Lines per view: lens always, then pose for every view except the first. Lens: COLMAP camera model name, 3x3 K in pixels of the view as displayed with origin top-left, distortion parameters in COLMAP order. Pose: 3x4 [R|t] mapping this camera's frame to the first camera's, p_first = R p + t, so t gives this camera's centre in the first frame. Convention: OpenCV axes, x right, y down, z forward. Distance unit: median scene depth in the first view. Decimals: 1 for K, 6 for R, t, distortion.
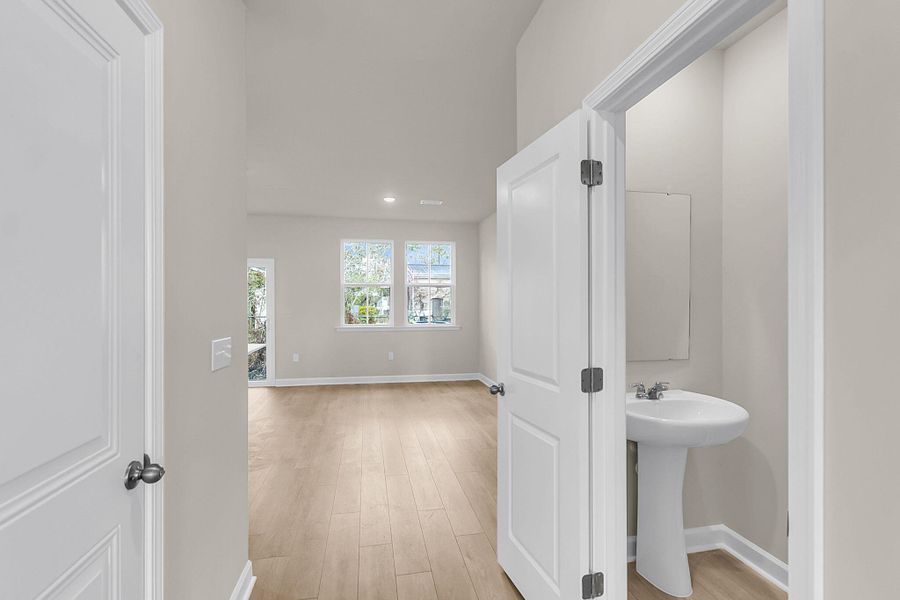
lens RADIAL K [[425.9, 0, 450.0], [0, 425.9, 300.0], [0, 0, 1]] dist [0.001671, 0.000396]
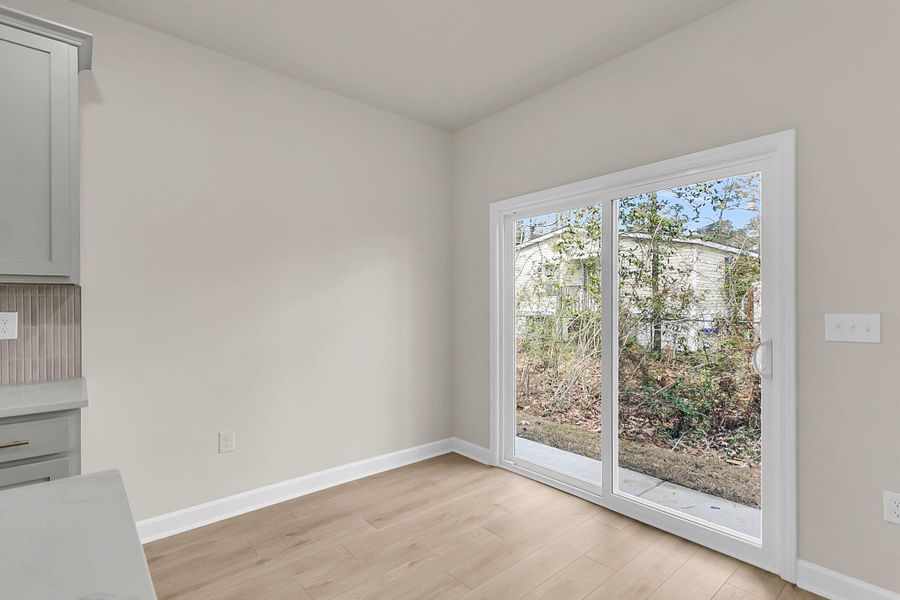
lens RADIAL K [[425.9, 0, 450.0], [0, 425.9, 300.0], [0, 0, 1]] dist [0.001671, 0.000396]
pose [[0.490501, -0.007266, -0.871410, -0.266855], [0.003888, 0.999974, -0.006149, 0.017073], [0.871432, -0.000372, 0.490516, 0.637392]]
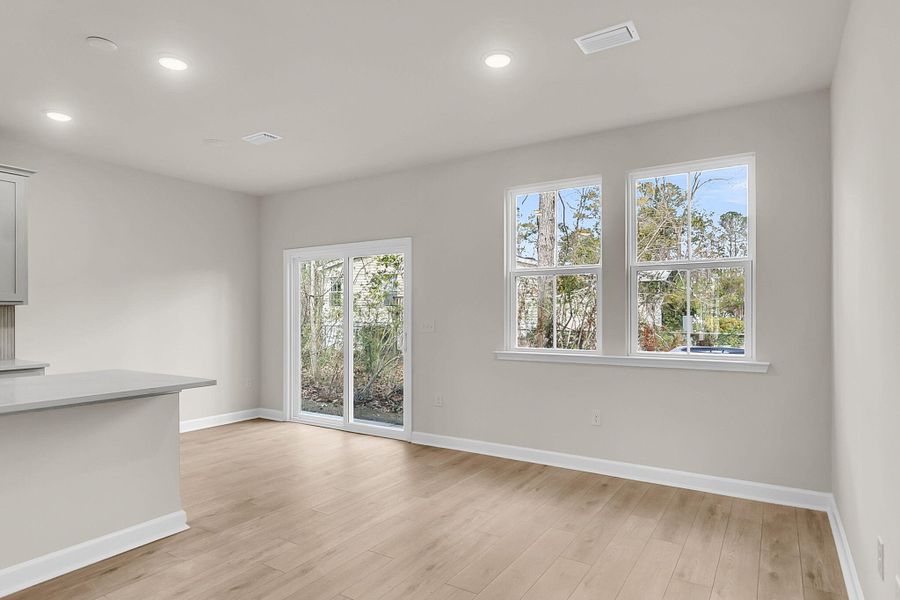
lens RADIAL K [[513.2, 0, 448.2], [0, 513.2, 309.4], [0, 0, 1]] dist [-0.000197, 0.000358]
pose [[0.724269, -0.004930, -0.689500, 0.139843], [0.001707, 0.999984, -0.005357, 0.013052], [0.689516, 0.002703, 0.724266, 0.472480]]
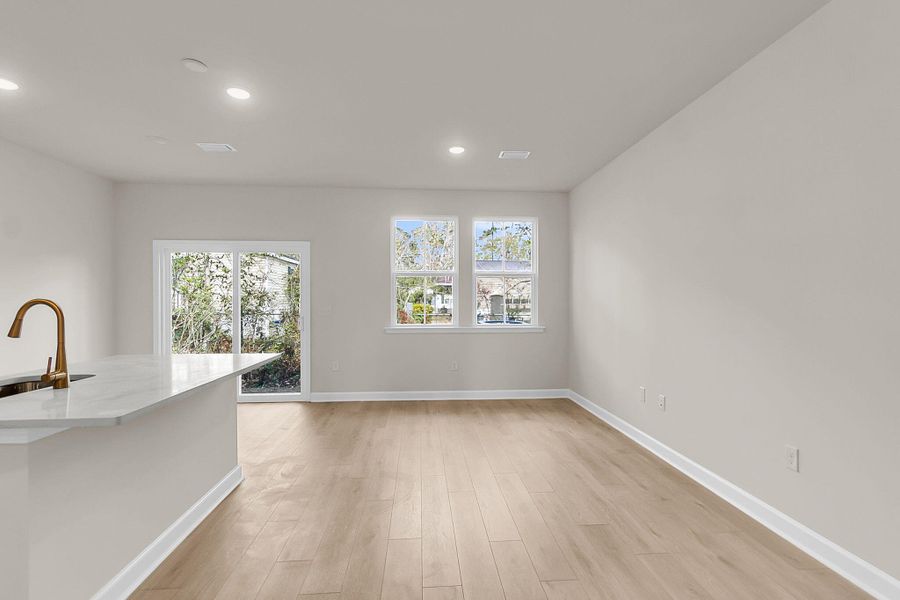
lens RADIAL K [[425.9, 0, 450.0], [0, 425.9, 300.0], [0, 0, 1]] dist [0.001671, 0.000396]
pose [[0.992548, 0.000958, -0.121852, -0.052950], [-0.000710, 0.999998, 0.002082, 0.010482], [0.121854, -0.001980, 0.992546, 0.232192]]
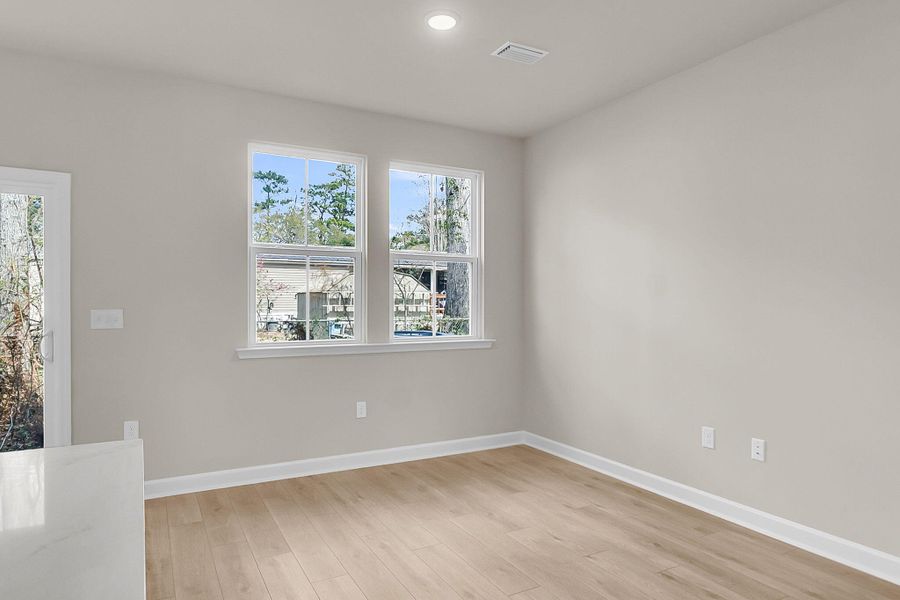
lens RADIAL K [[556.0, 0, 450.0], [0, 556.0, 300.0], [0, 0, 1]] dist [0.004774, 0.000748]
pose [[0.952575, 0.004972, 0.304264, -0.230759], [-0.005368, 0.999985, 0.000467, 0.013714], [-0.304257, -0.002078, 0.952588, 0.408551]]
